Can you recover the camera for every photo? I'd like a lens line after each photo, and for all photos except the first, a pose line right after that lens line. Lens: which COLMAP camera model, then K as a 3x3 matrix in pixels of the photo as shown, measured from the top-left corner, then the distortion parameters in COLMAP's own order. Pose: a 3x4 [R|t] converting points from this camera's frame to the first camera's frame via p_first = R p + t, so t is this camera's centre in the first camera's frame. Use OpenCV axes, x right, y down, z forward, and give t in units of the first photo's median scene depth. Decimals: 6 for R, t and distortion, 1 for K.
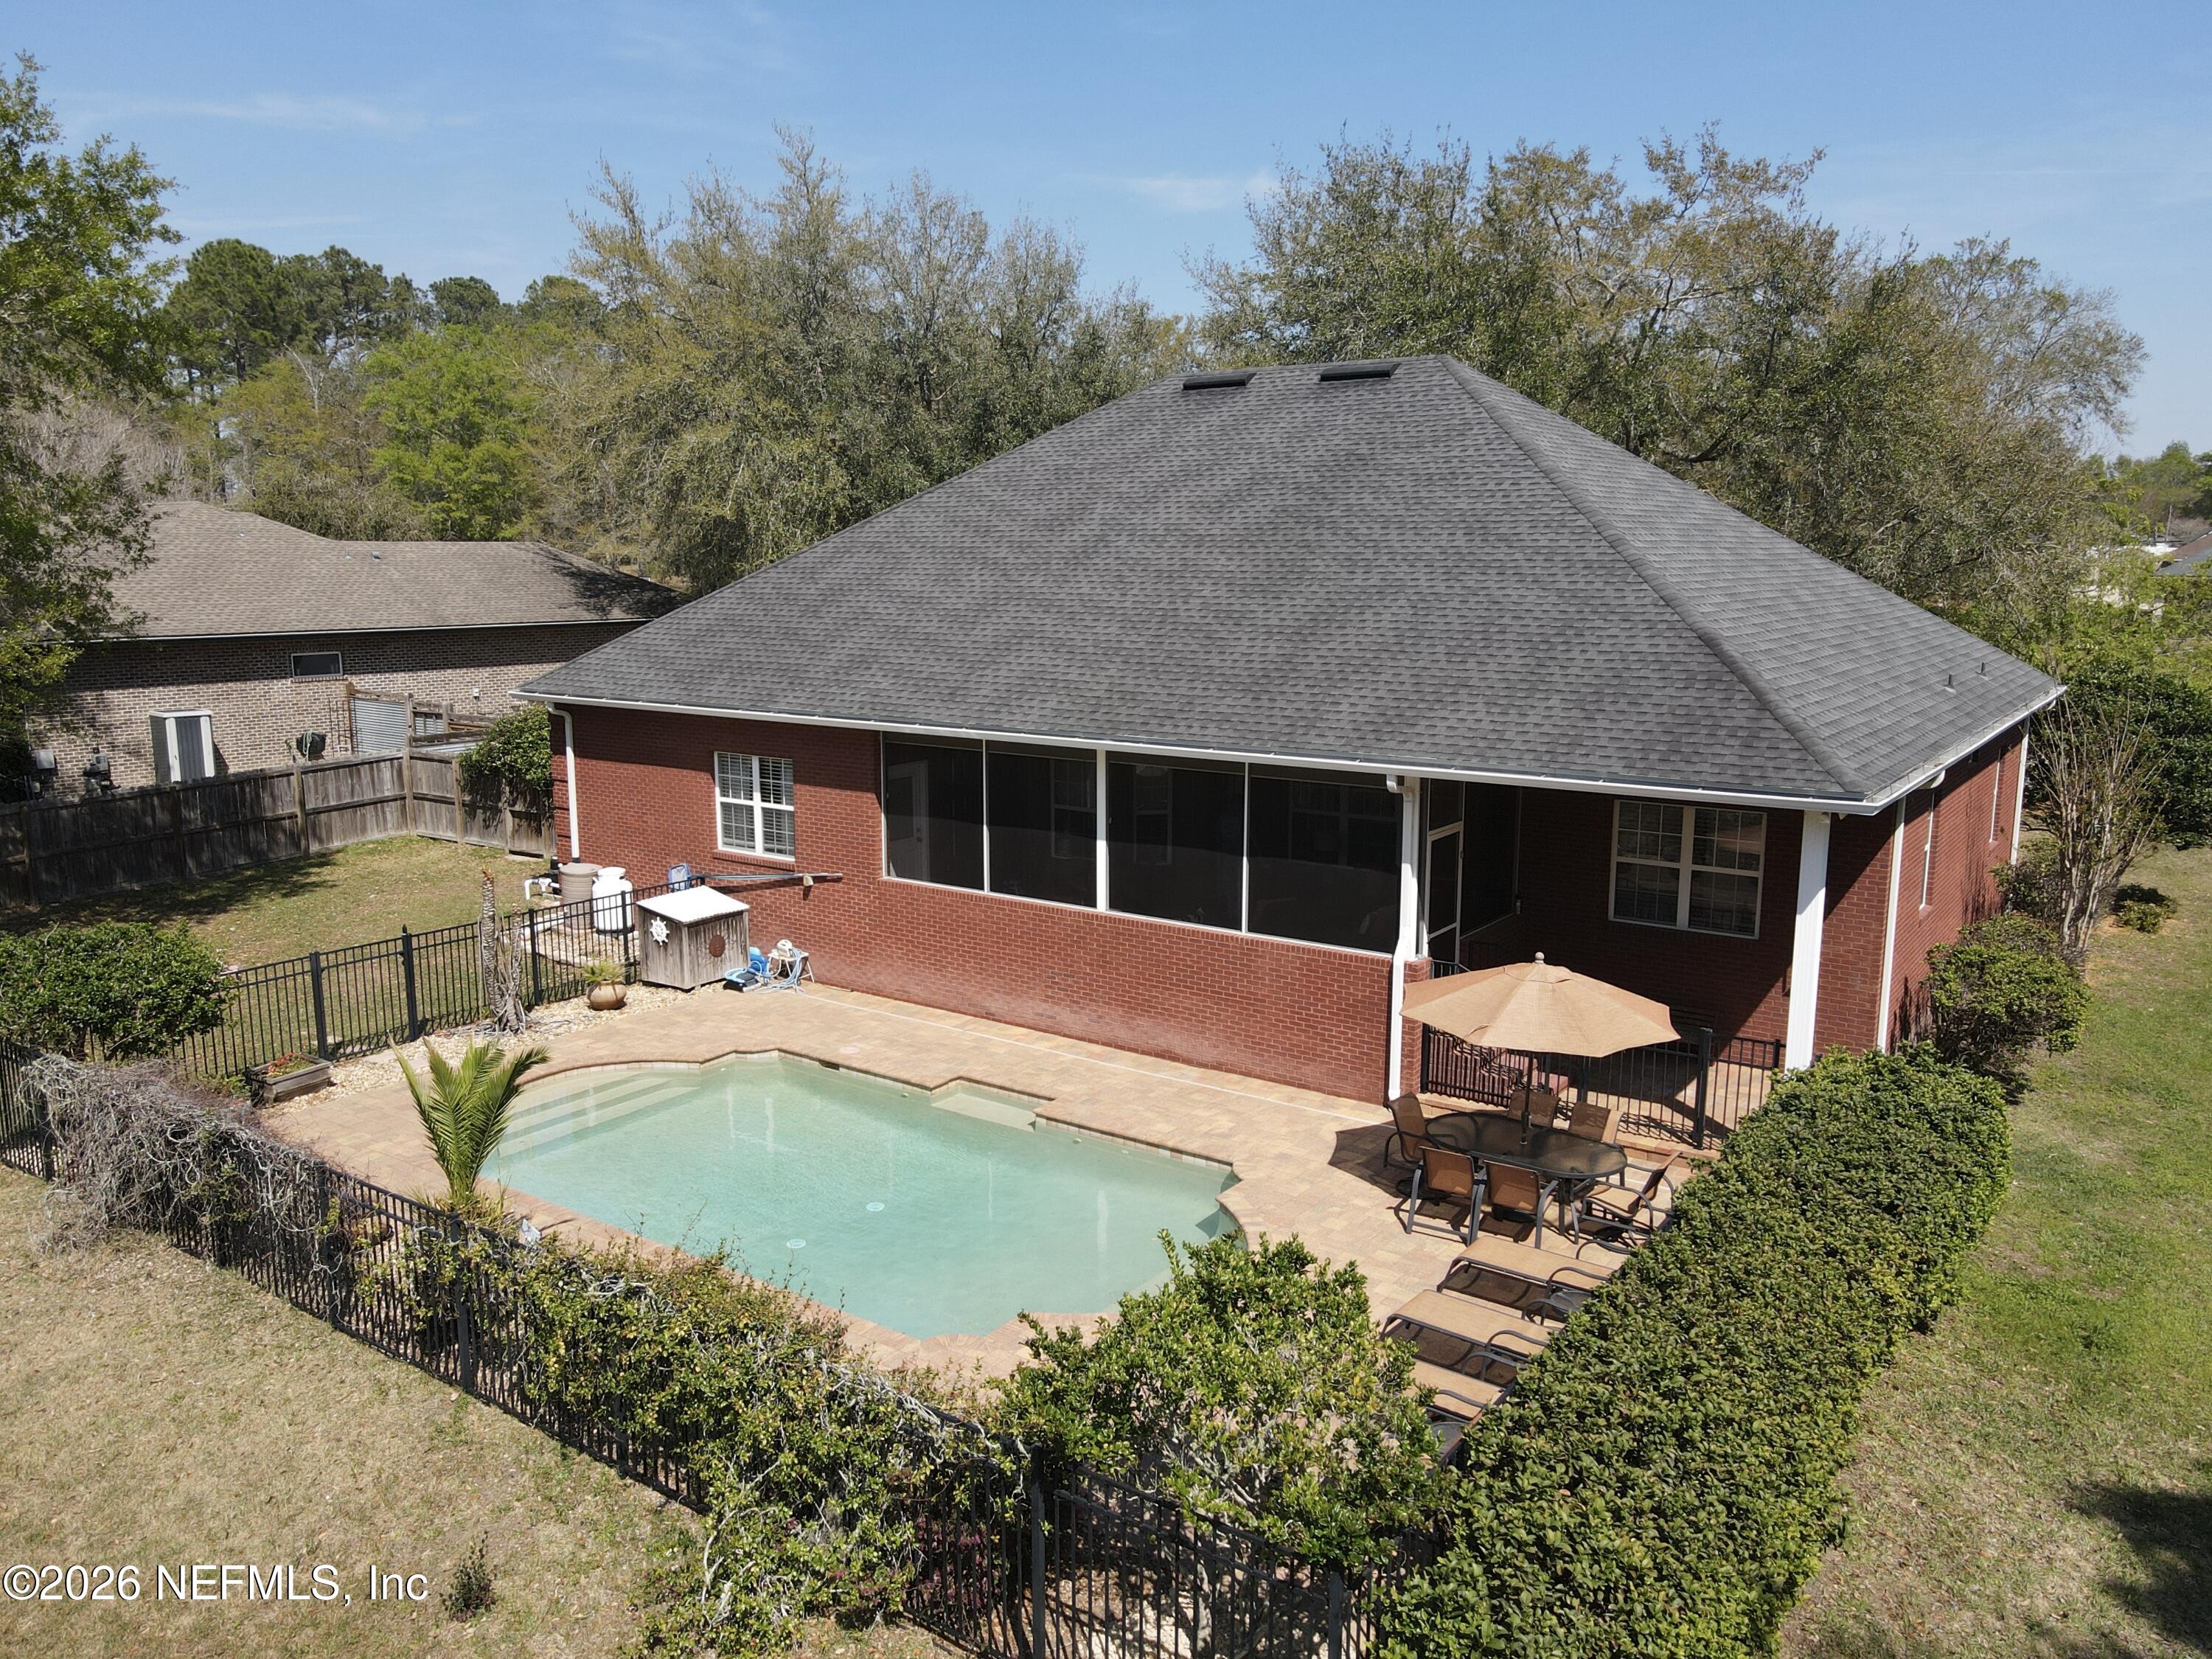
lens RADIAL K [[1615.5, 0, 1107.5], [0, 1615.5, 834.1], [0, 0, 1]] dist [0.002293, 0.024893]
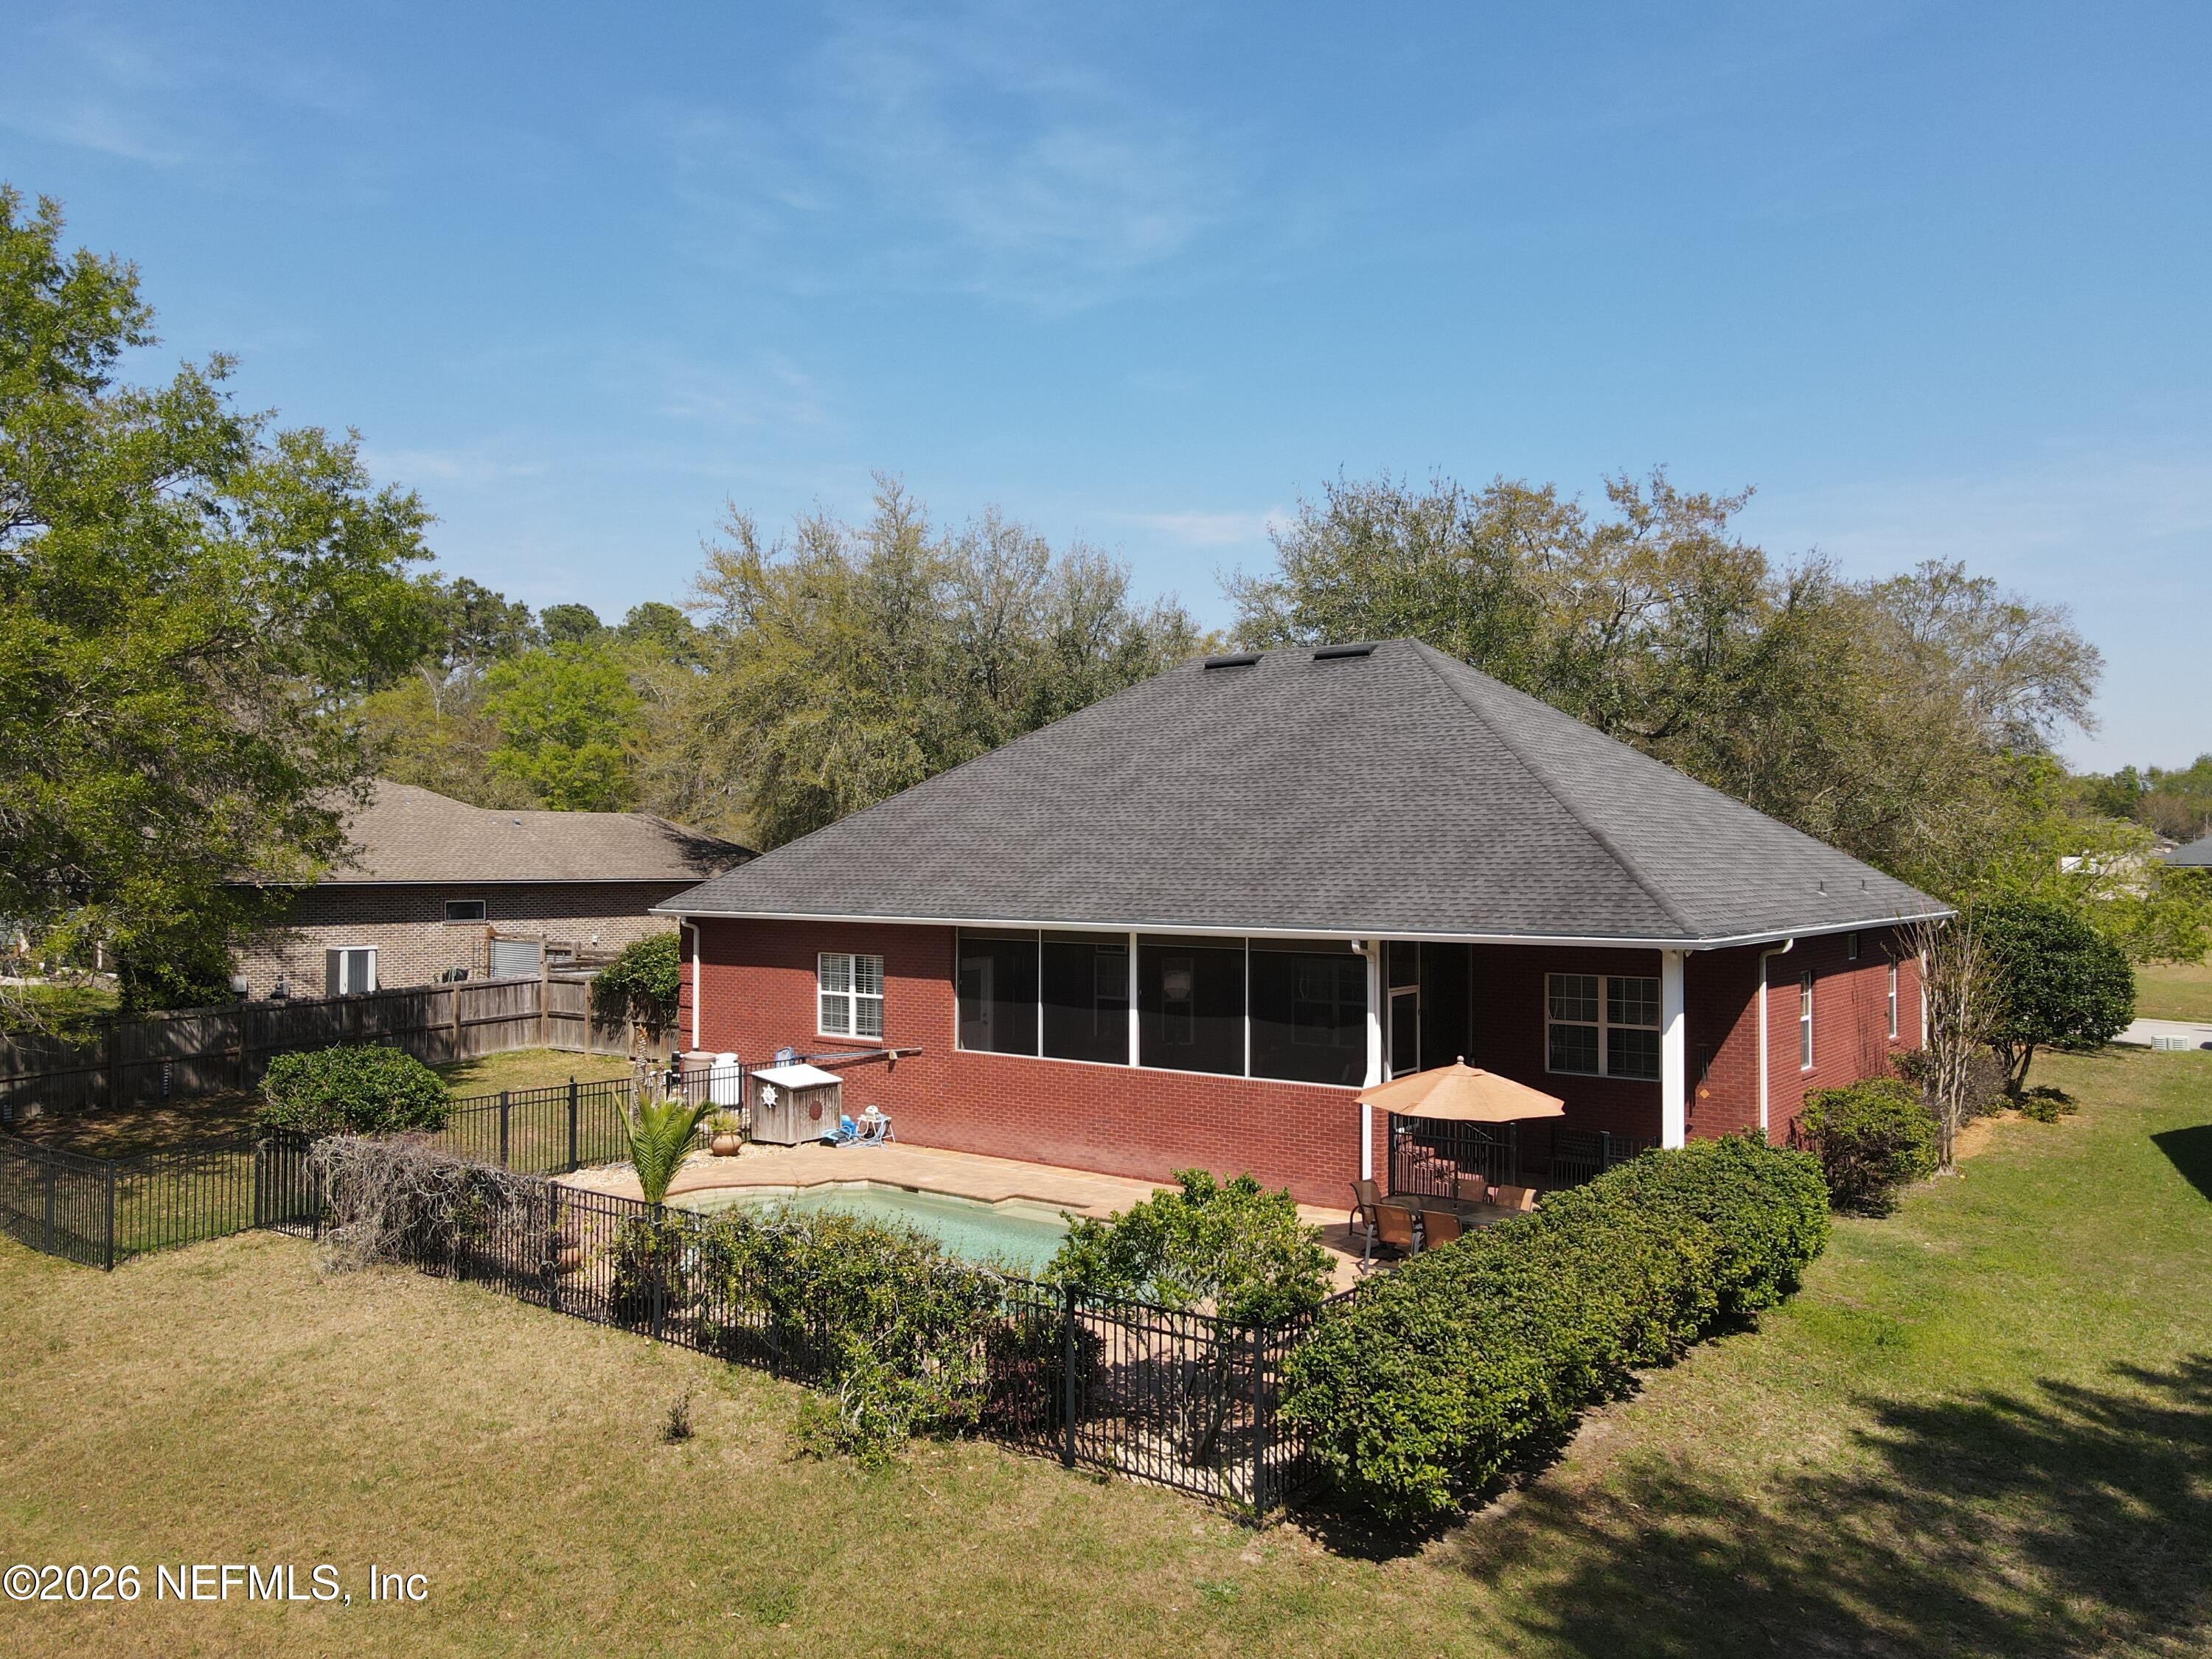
lens RADIAL K [[1615.5, 0, 1108.5], [0, 1615.5, 838.8], [0, 0, 1]] dist [0.002293, 0.024893]
pose [[0.999459, 0.000768, -0.032886, 0.015281], [-0.006910, 0.982326, -0.187049, 0.091308], [0.032161, 0.187175, 0.981800, -0.205426]]
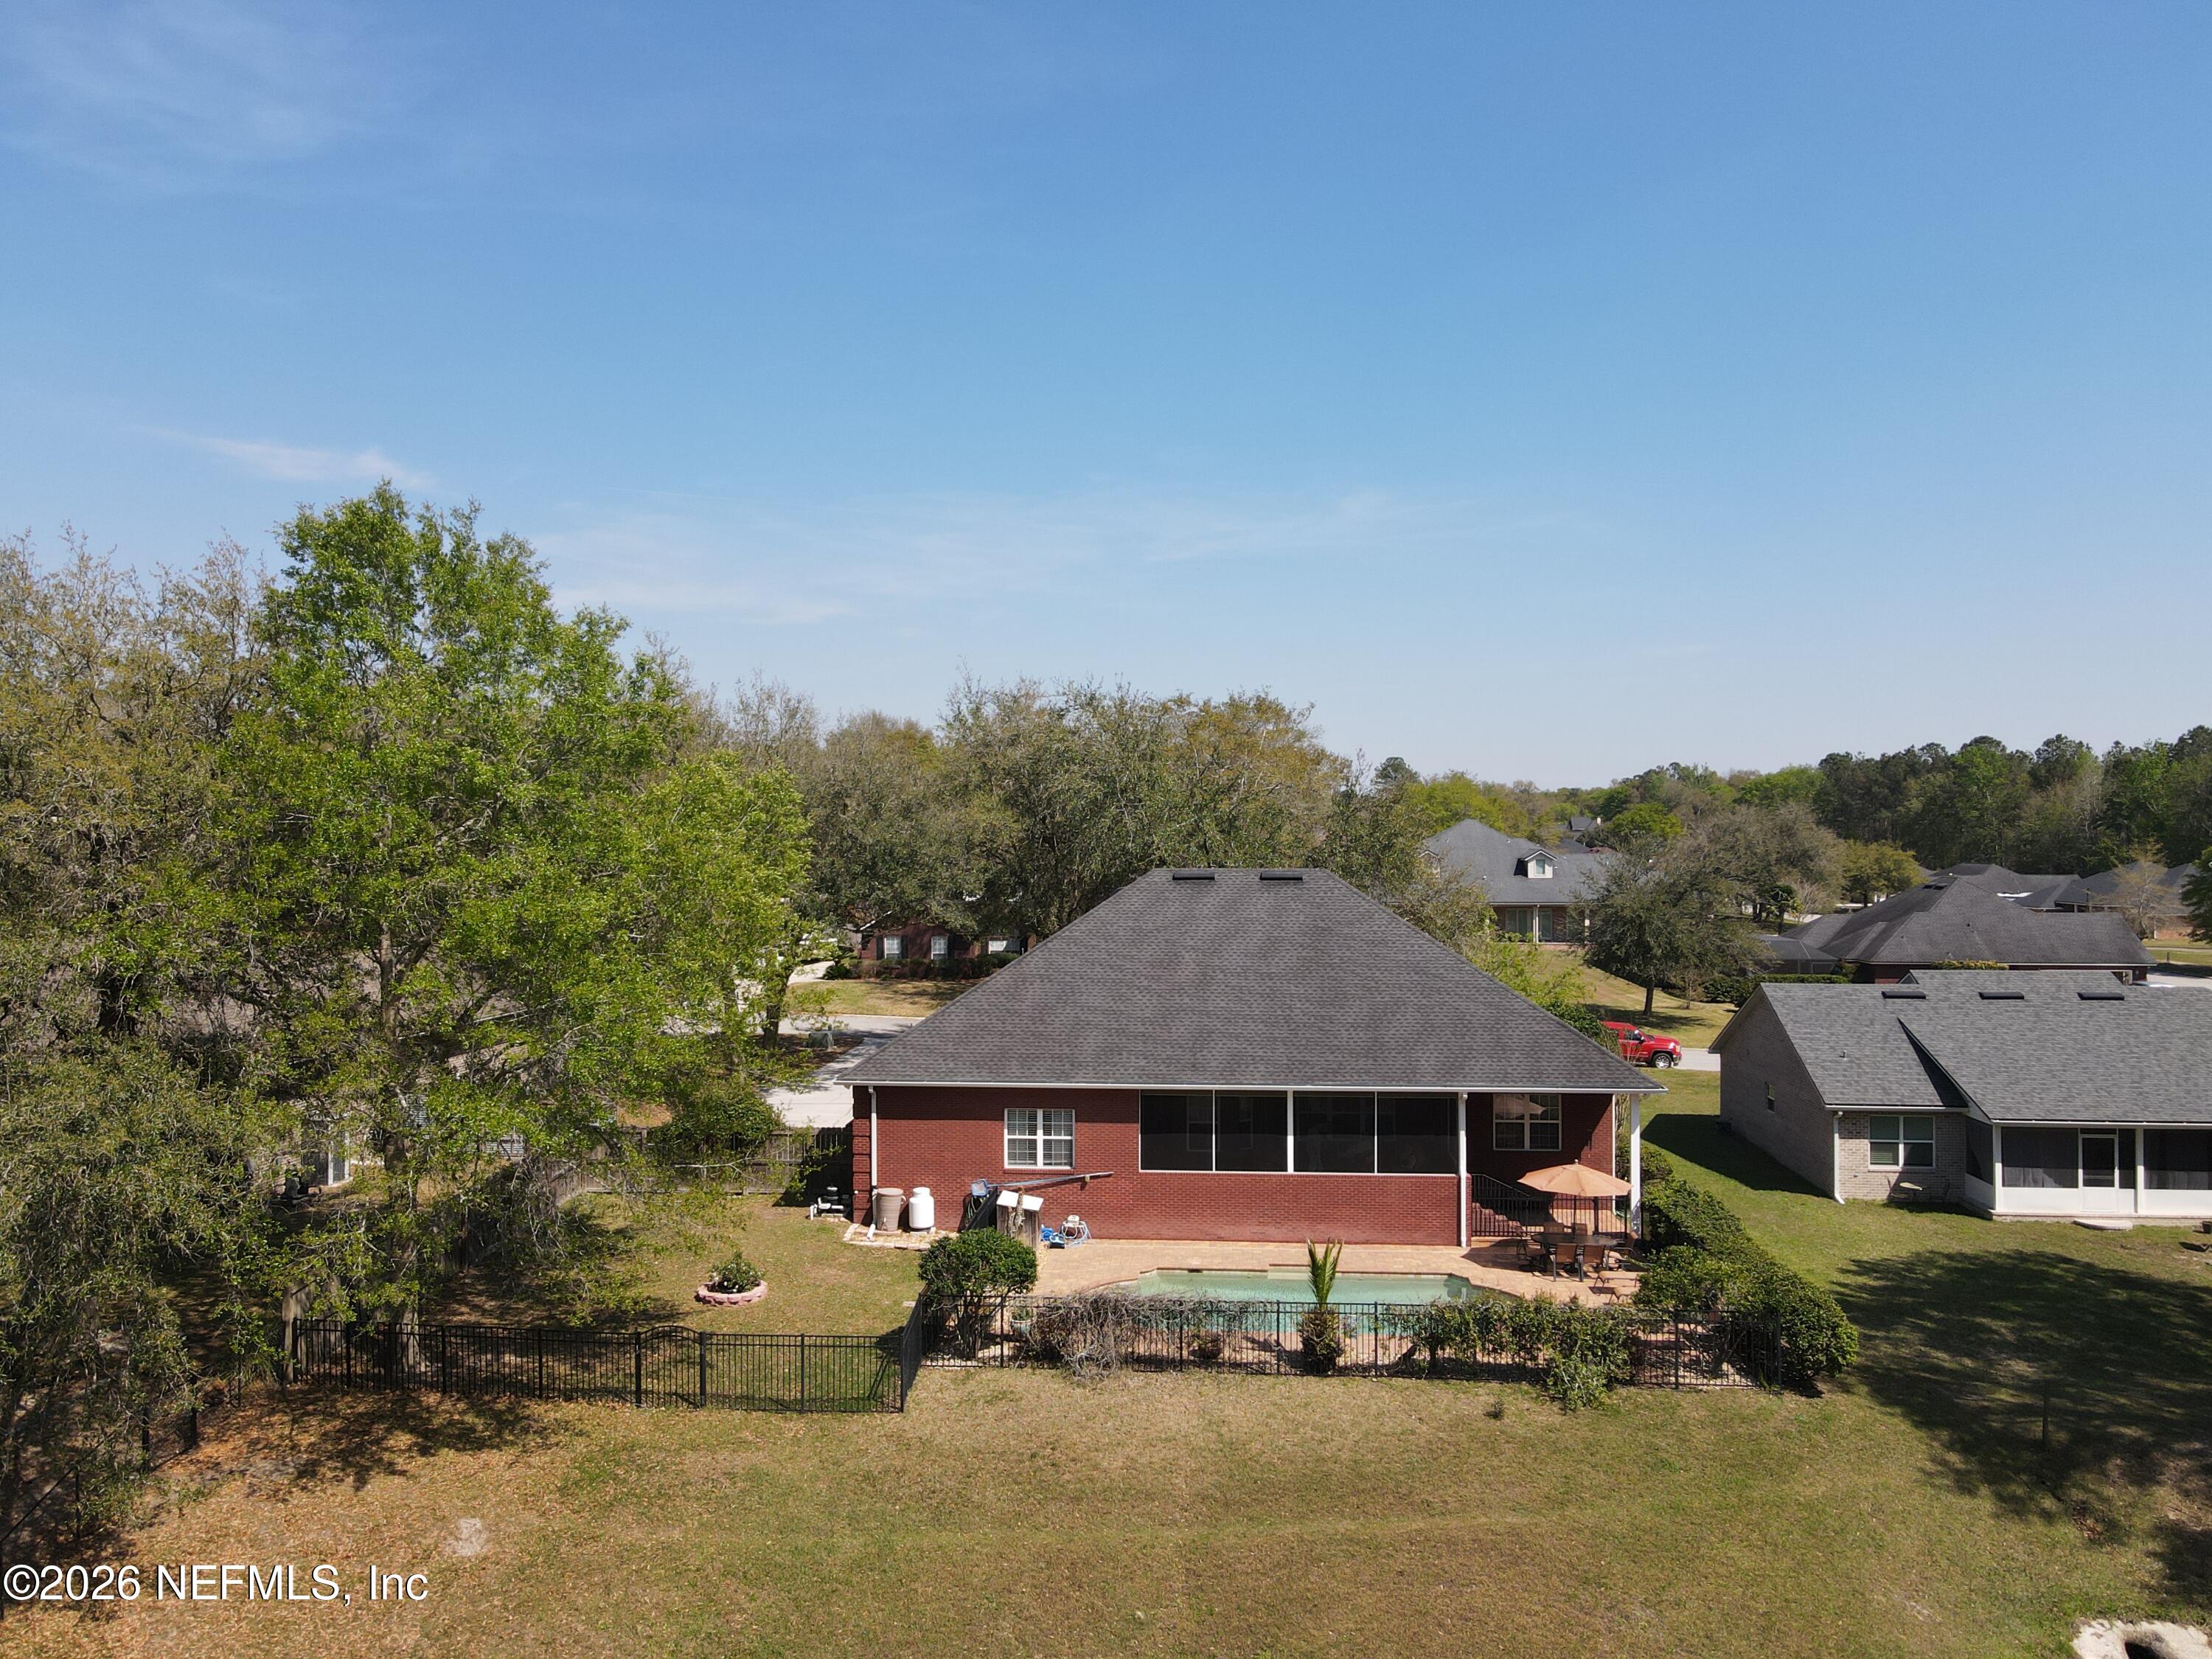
lens RADIAL K [[1615.5, 0, 1126.4], [0, 1615.5, 829.2], [0, 0, 1]] dist [0.002293, 0.024893]
pose [[0.851476, -0.001463, 0.524391, -1.023769], [0.090522, 0.985394, -0.144235, -0.084102], [-0.516521, 0.170282, 0.839172, -0.526486]]
